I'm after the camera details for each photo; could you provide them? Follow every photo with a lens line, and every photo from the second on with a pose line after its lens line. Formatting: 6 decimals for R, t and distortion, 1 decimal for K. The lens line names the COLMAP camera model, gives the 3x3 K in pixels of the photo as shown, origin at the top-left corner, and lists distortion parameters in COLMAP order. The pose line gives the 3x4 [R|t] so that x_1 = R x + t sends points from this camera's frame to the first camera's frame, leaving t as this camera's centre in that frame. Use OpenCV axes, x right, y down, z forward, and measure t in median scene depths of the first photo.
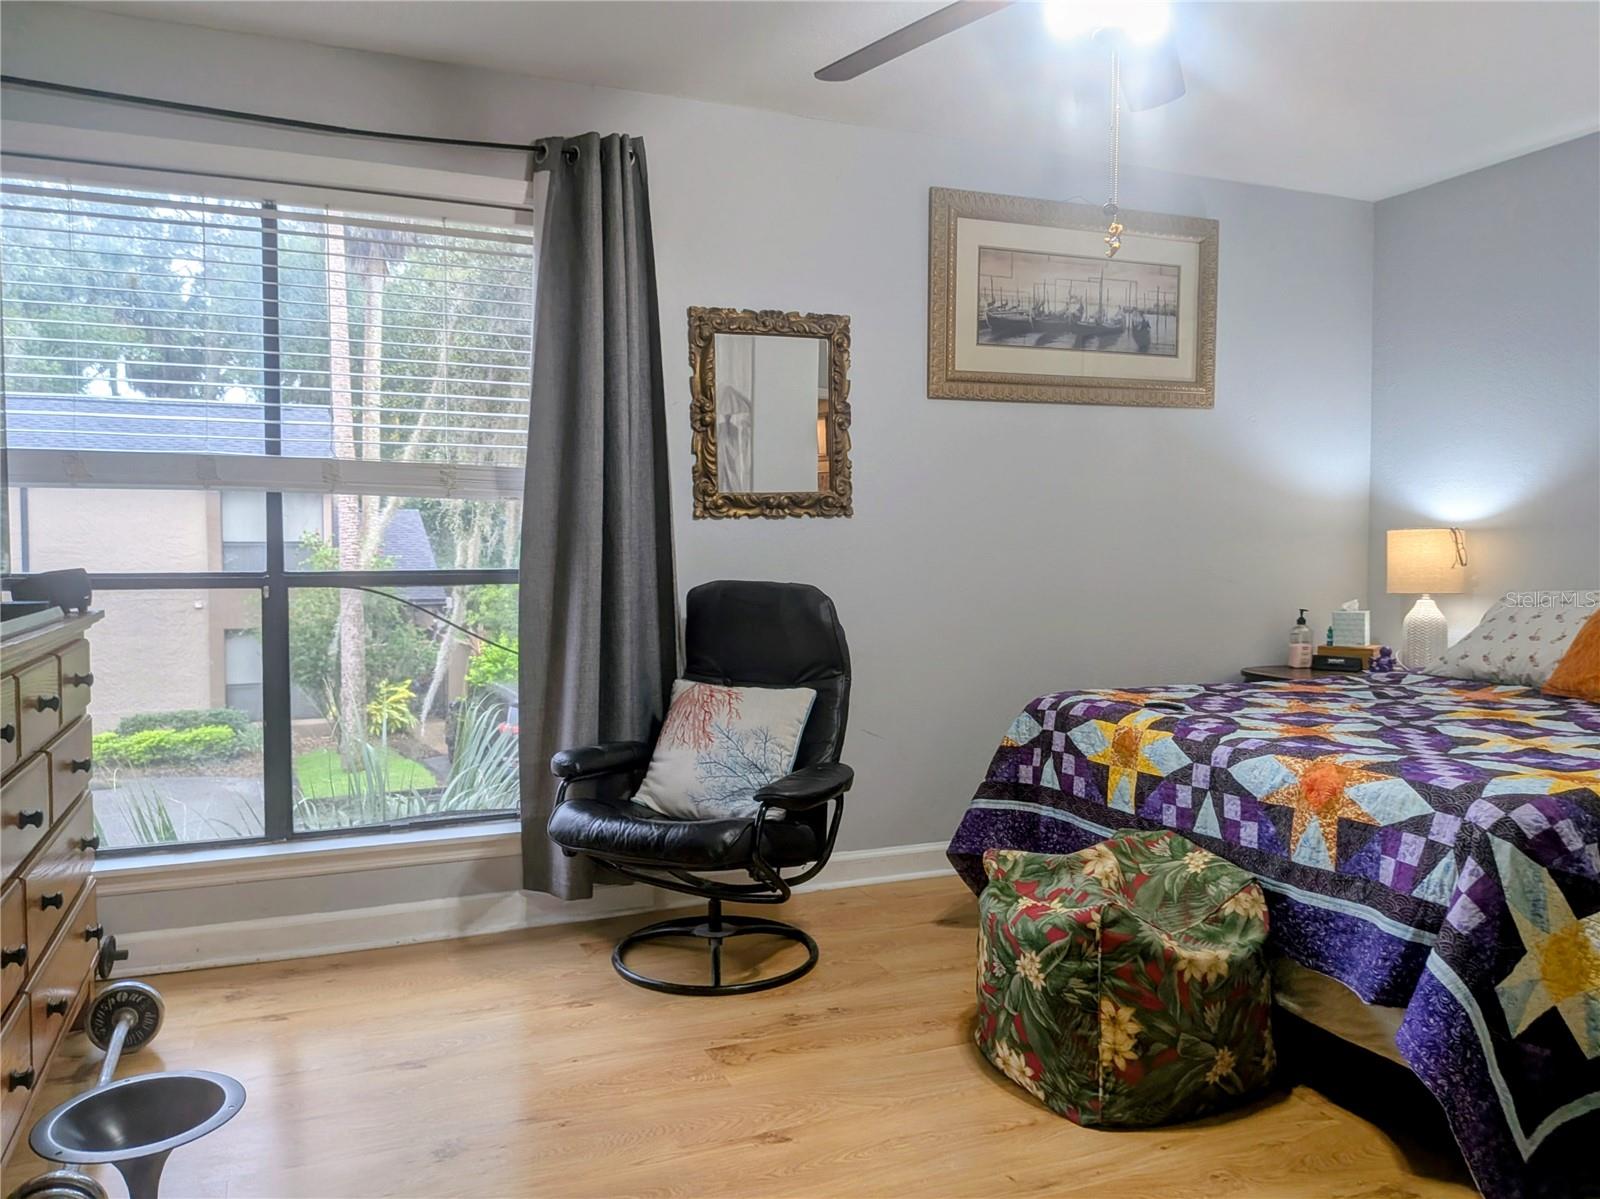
lens RADIAL K [[1179.2, 0, 805.3], [0, 1179.2, 604.0], [0, 0, 1]] dist [0.067575, -0.105751]
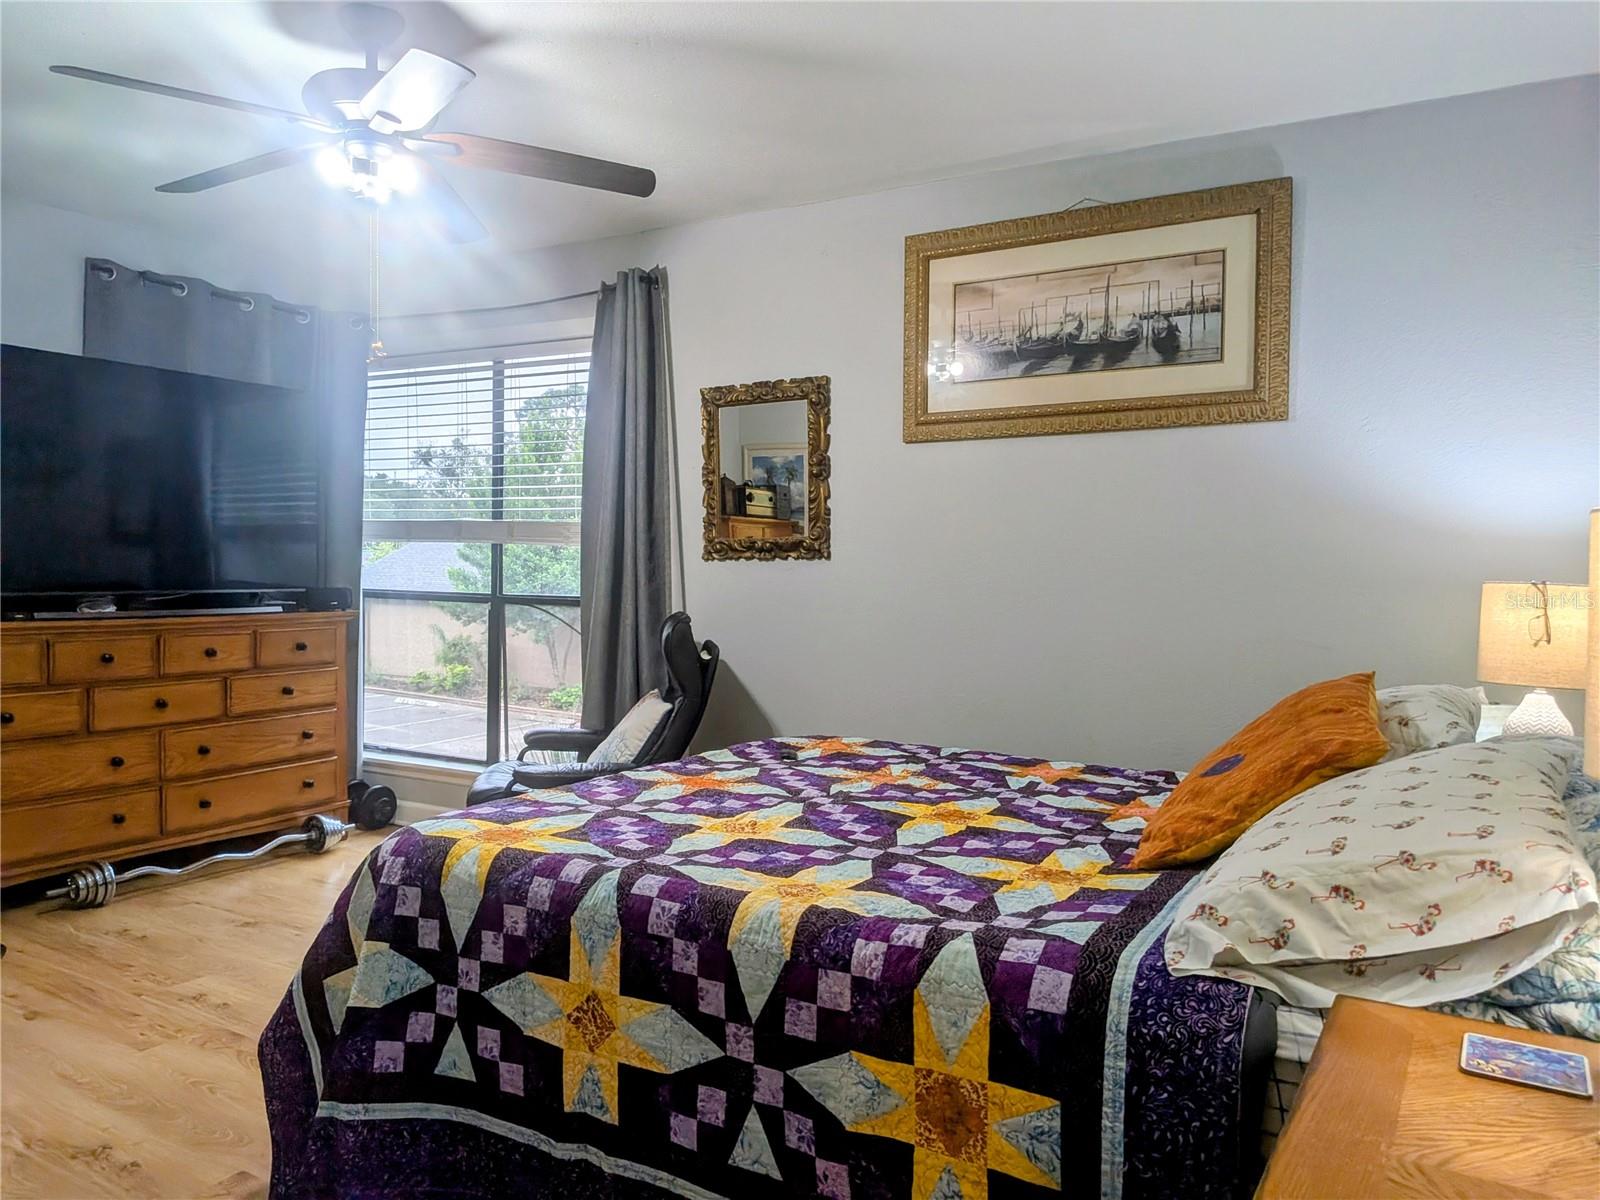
lens RADIAL K [[1179.2, 0, 809.7], [0, 1179.2, 595.6], [0, 0, 1]] dist [0.067575, -0.105751]
pose [[0.589498, 0.025510, -0.807367, 0.835489], [-0.065392, 0.997728, -0.016222, -0.021661], [0.805119, 0.062358, 0.589826, 0.333006]]
